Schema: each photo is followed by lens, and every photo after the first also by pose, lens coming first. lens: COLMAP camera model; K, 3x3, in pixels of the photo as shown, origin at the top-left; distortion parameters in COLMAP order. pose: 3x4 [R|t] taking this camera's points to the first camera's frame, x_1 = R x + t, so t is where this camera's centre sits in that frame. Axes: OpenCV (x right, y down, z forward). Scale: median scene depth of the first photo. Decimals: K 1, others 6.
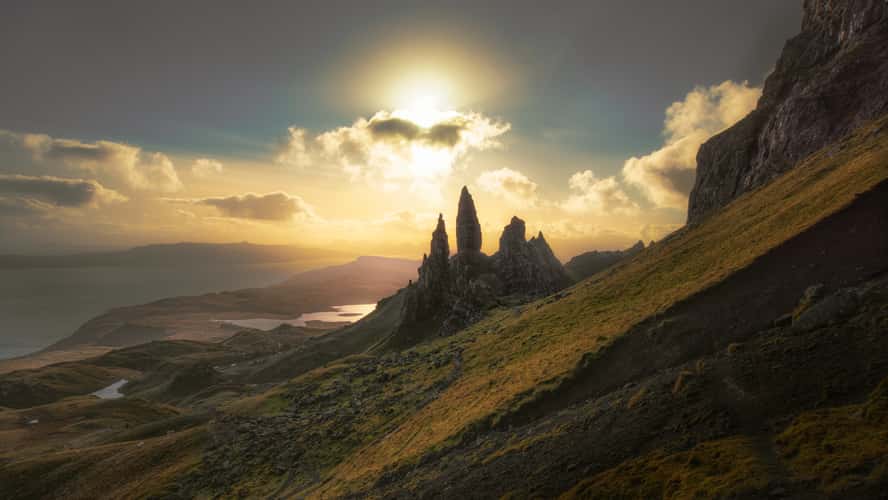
lens RADIAL K [[605.9, 0, 444.0], [0, 605.9, 250.0], [0, 0, 1]] dist [0.000684, 0.000313]
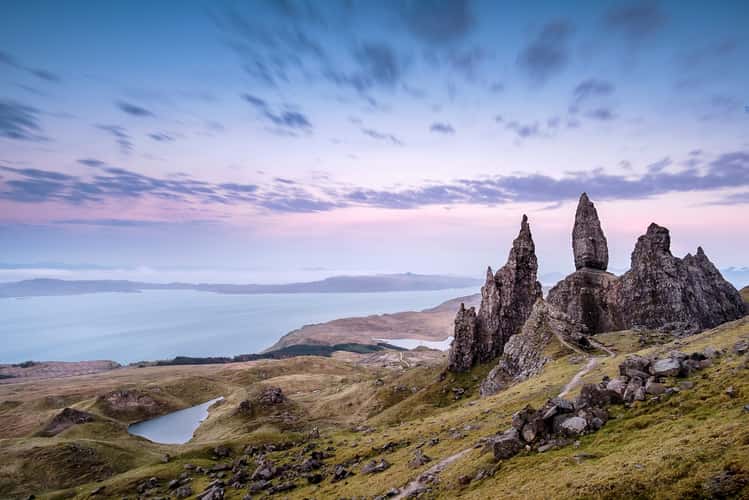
lens RADIAL K [[505.0, 0, 374.5], [0, 505.0, 250.0], [0, 0, 1]] dist [0.036904, -0.001756]
pose [[0.908915, -0.029202, -0.415958, 0.062976], [0.003881, 0.998094, -0.061590, 0.015216], [0.416964, 0.054366, 0.907296, 0.267570]]
